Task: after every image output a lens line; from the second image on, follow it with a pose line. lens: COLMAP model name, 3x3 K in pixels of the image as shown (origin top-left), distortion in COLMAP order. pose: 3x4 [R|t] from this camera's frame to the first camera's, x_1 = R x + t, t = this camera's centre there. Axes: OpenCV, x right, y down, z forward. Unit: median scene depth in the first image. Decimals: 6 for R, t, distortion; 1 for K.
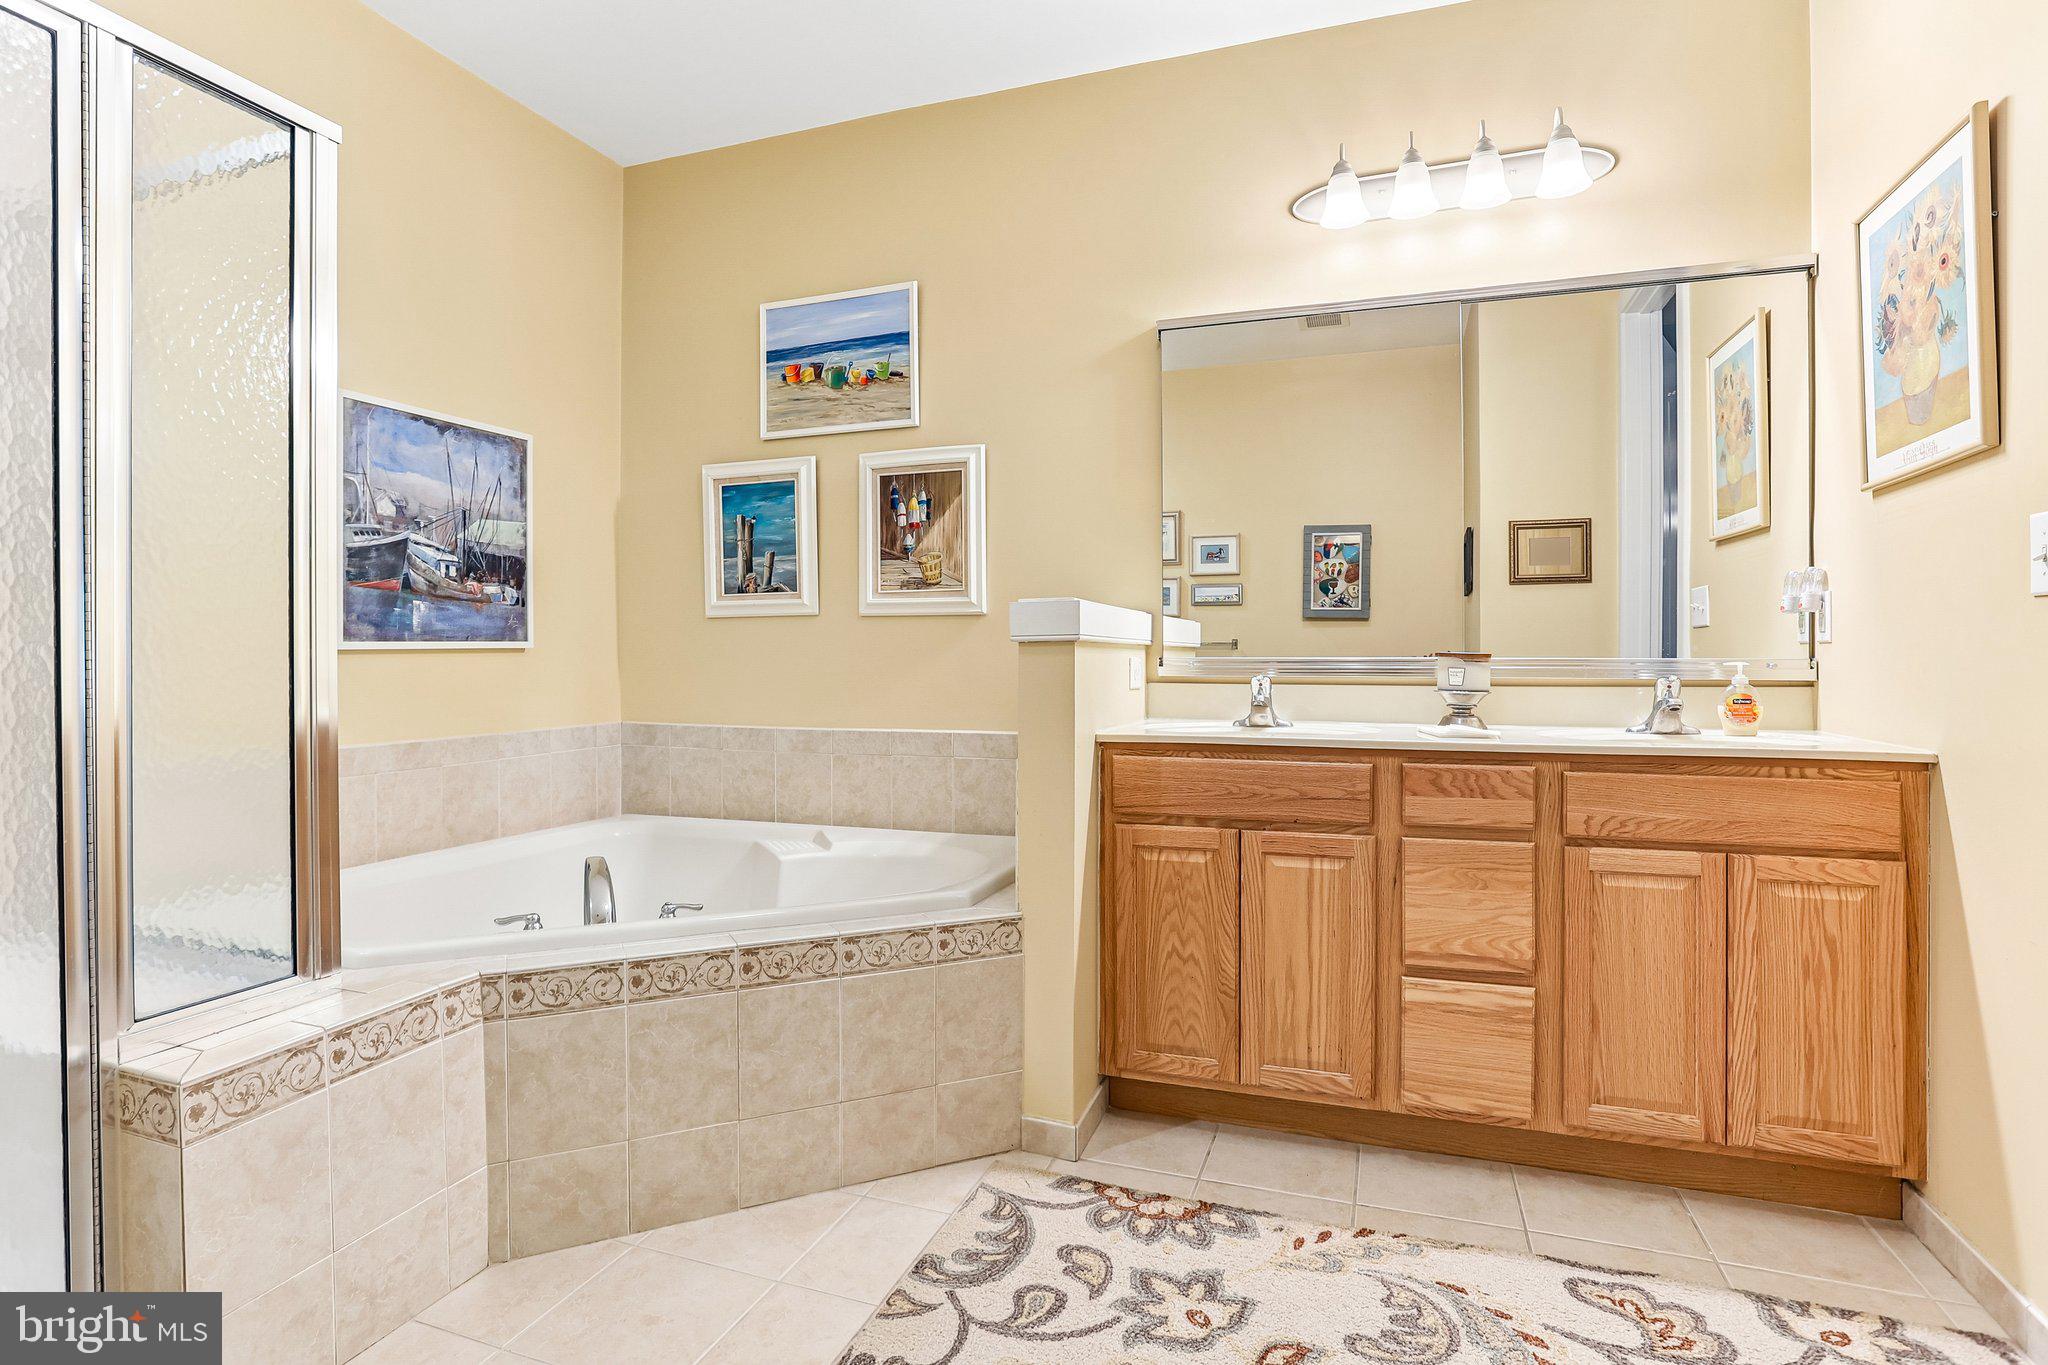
lens RADIAL K [[1061.6, 0, 1027.0], [0, 1061.6, 655.5], [0, 0, 1]] dist [-0.041649, 0.029296]
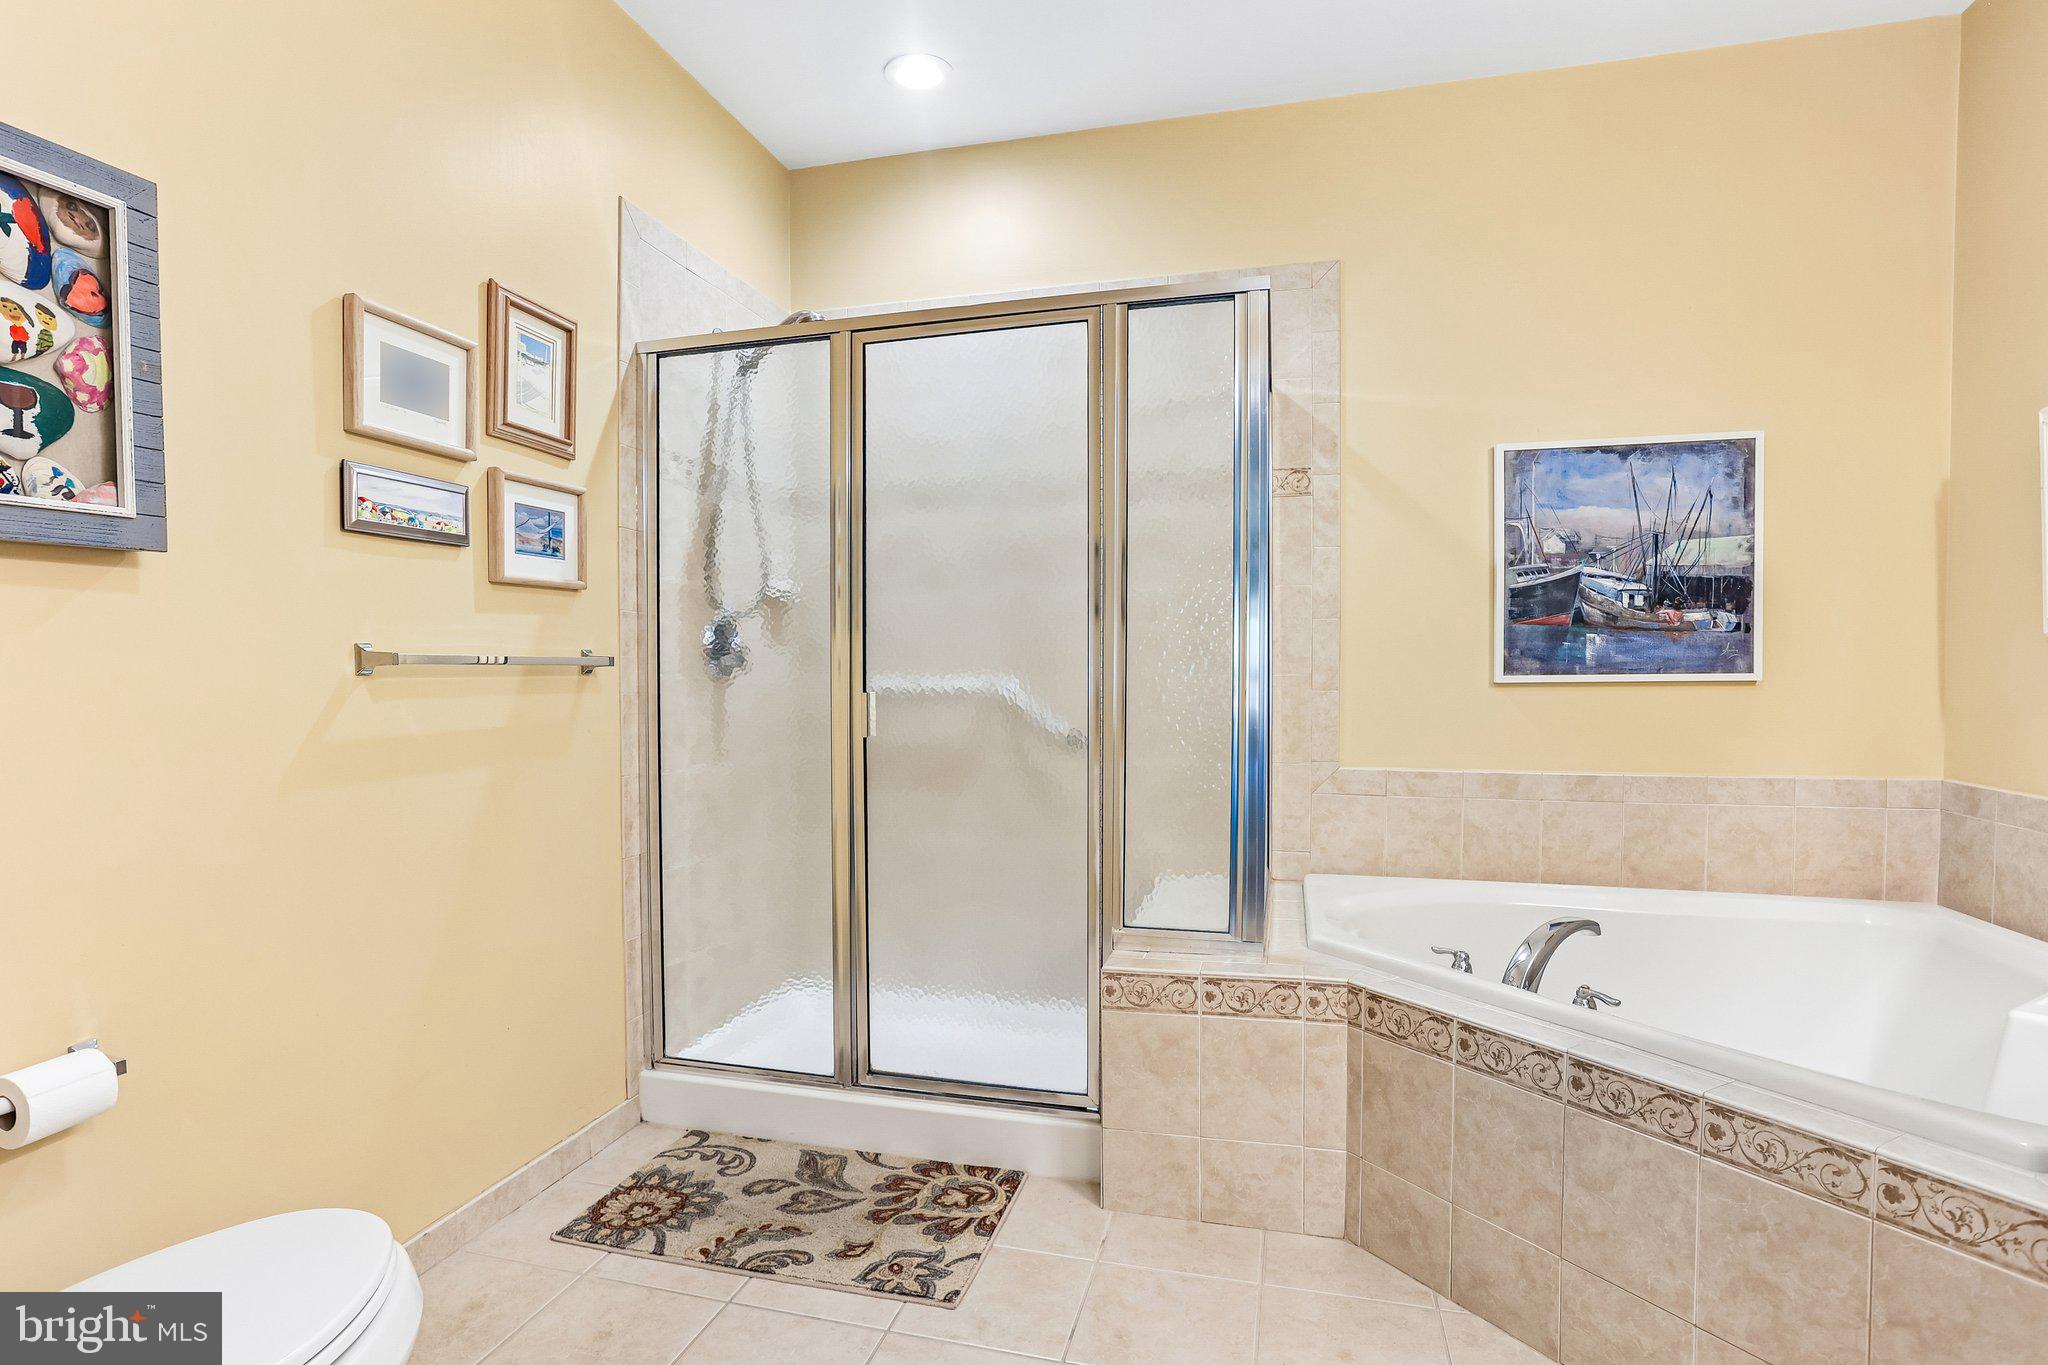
lens RADIAL K [[1089.3, 0, 1015.6], [0, 1089.3, 692.3], [0, 0, 1]] dist [-0.040136, 0.033073]
pose [[0.084243, 0.028770, -0.996030, 0.402783], [0.001110, 0.999580, 0.028966, -0.027048], [0.996445, -0.003546, 0.084176, 0.371582]]
